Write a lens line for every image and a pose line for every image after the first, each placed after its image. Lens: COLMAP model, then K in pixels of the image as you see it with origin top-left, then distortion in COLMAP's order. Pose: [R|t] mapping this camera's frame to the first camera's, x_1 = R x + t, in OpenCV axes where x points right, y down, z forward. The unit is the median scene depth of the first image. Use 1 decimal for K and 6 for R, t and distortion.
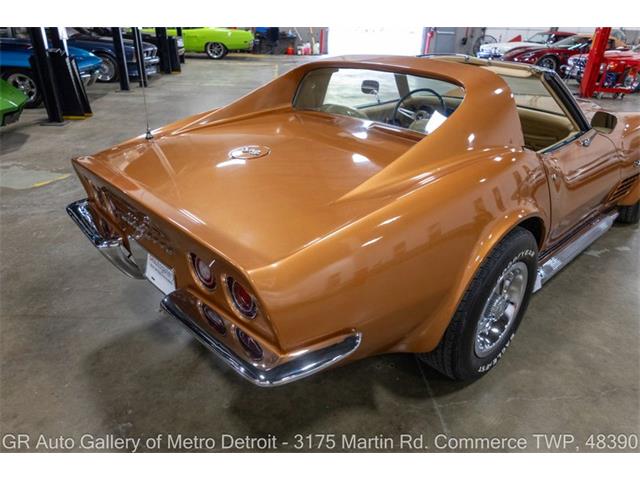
lens RADIAL K [[425.6, 0, 321.1], [0, 425.6, 248.0], [0, 0, 1]] dist [-0.009384, -0.001274]
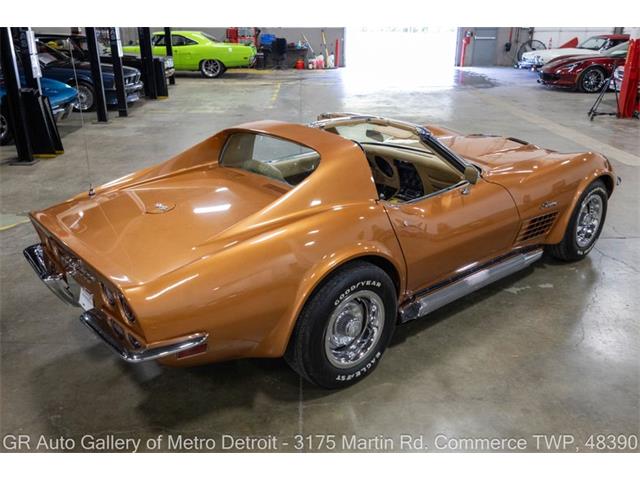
lens RADIAL K [[536.1, 0, 320.0], [0, 536.1, 240.0], [0, 0, 1]] dist [0.010867, -0.005988]
pose [[0.998519, -0.009274, -0.053606, 0.074029], [0.003478, 0.994229, -0.107222, 0.009541], [0.054291, 0.106876, 0.992789, -0.109775]]
